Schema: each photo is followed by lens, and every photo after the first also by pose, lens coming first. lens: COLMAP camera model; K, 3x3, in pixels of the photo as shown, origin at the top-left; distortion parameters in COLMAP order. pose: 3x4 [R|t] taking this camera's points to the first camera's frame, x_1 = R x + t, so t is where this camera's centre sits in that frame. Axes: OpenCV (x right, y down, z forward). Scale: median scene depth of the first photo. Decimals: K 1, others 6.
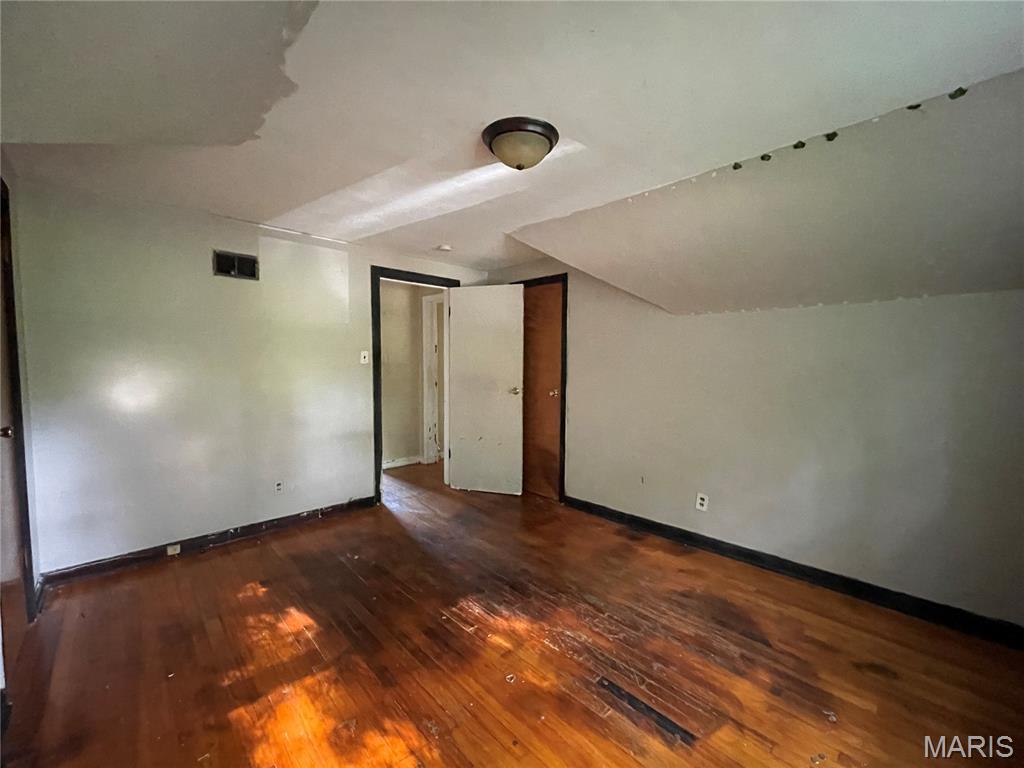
lens RADIAL K [[420.2, 0, 512.0], [0, 420.2, 384.0], [0, 0, 1]] dist [0.001616, -0.000089]
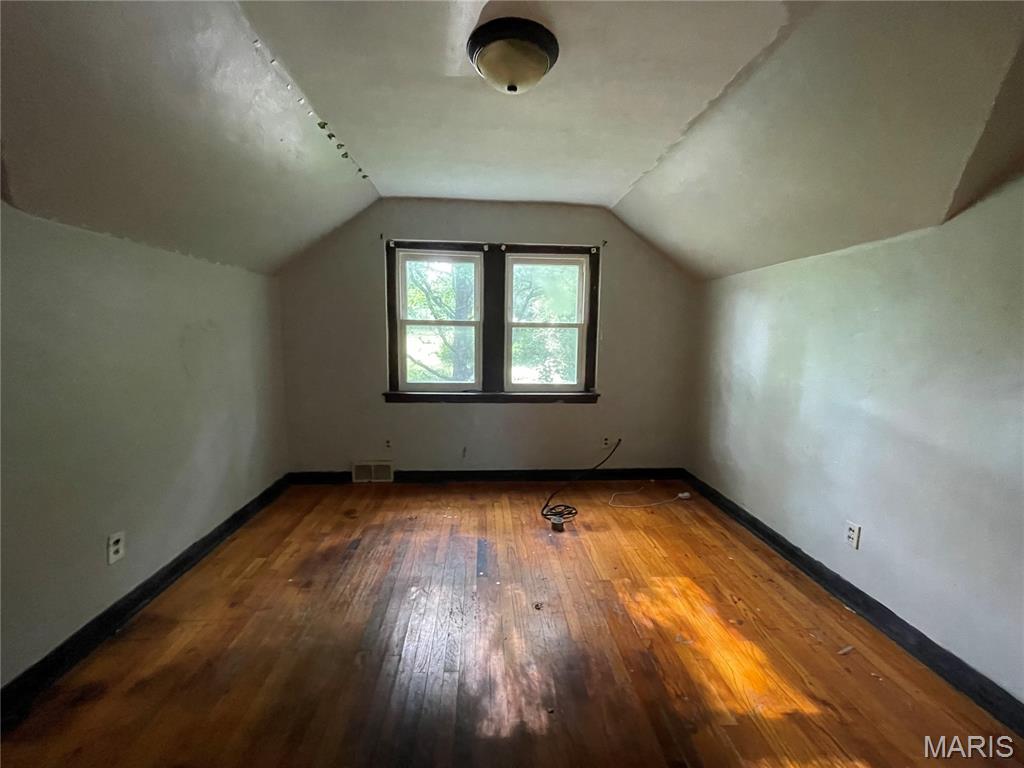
lens RADIAL K [[420.2, 0, 512.0], [0, 420.2, 384.0], [0, 0, 1]] dist [0.001616, -0.000089]
pose [[-0.775466, -0.101302, 0.623209, -0.507395], [0.008660, 0.985246, 0.170925, -0.074133], [-0.631329, 0.137944, -0.763148, 1.570916]]
